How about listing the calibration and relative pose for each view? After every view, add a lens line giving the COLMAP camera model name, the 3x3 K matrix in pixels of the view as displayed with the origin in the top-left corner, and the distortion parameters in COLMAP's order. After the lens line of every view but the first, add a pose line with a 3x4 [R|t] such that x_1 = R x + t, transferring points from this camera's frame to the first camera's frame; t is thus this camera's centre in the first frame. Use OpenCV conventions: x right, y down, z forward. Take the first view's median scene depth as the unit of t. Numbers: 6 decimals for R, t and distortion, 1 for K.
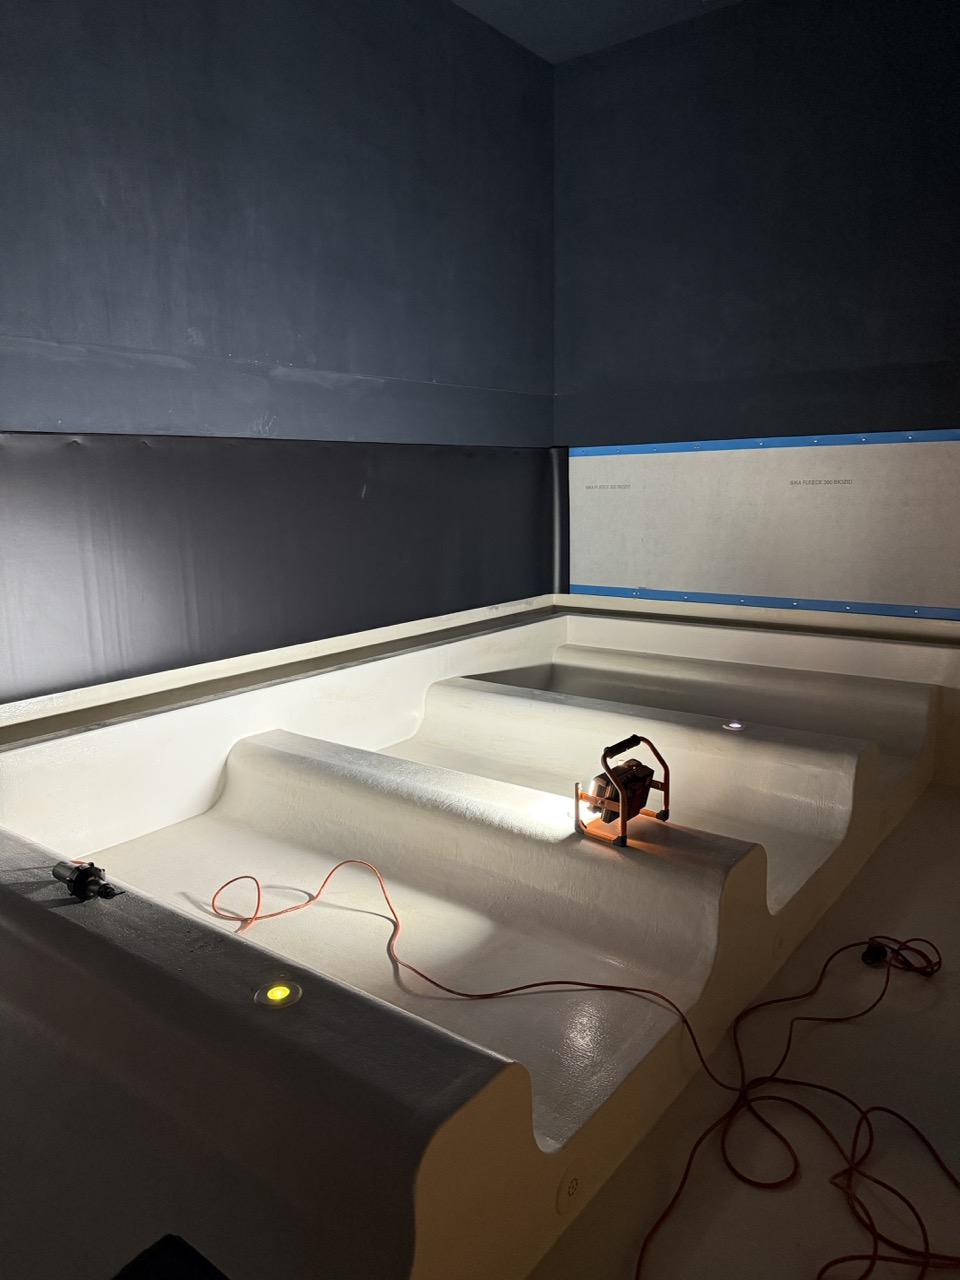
lens RADIAL K [[901.6, 0, 479.9], [0, 901.6, 639.7], [0, 0, 1]] dist [0.061744, -0.063673]
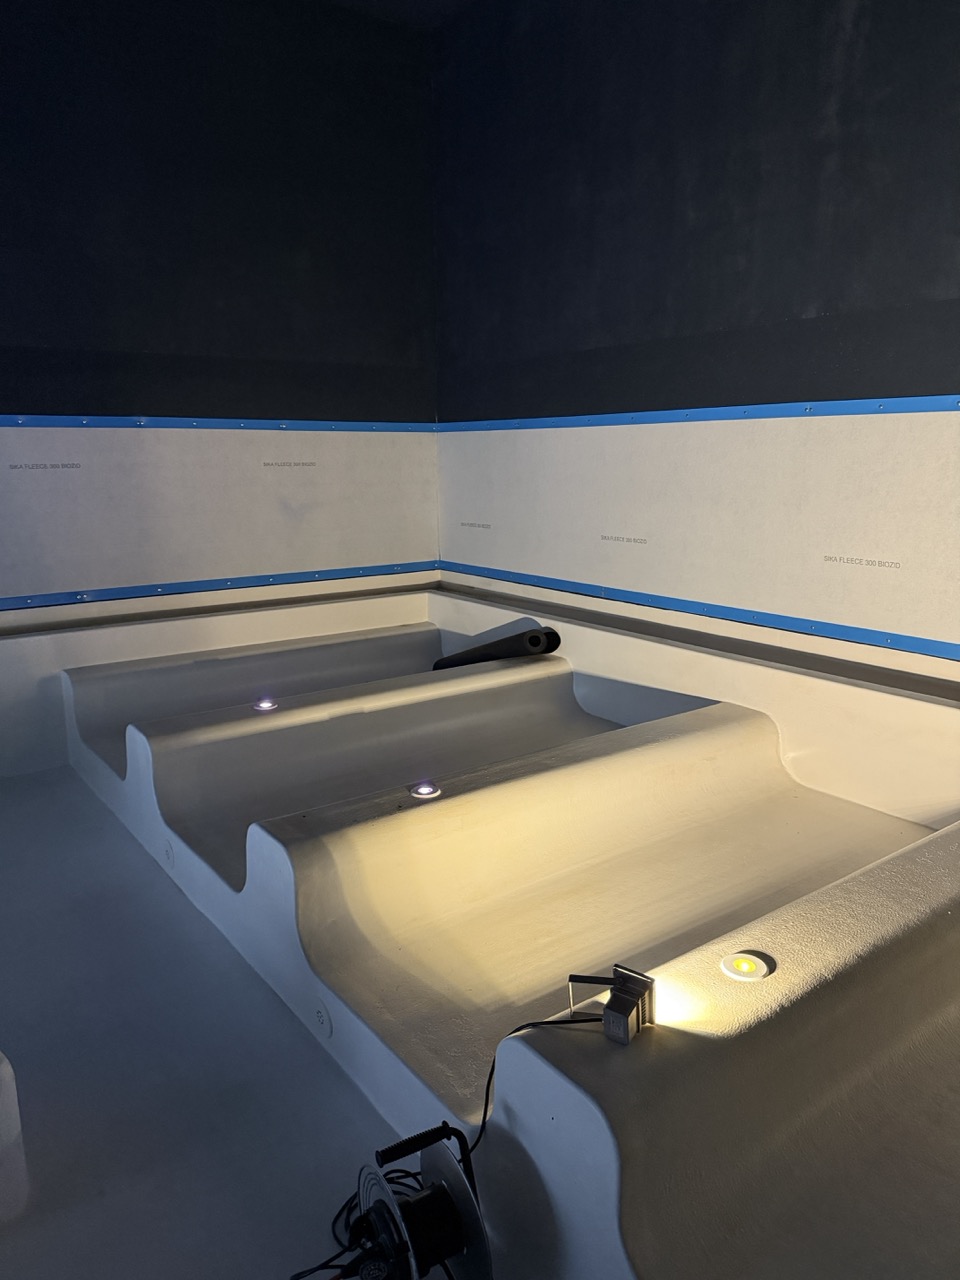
lens RADIAL K [[901.6, 0, 479.9], [0, 901.6, 641.1], [0, 0, 1]] dist [0.061744, -0.063673]
pose [[0.284725, -0.174476, 0.942597, -0.534991], [0.168164, 0.977140, 0.130073, -0.060074], [-0.943744, 0.121476, 0.307557, 0.417732]]
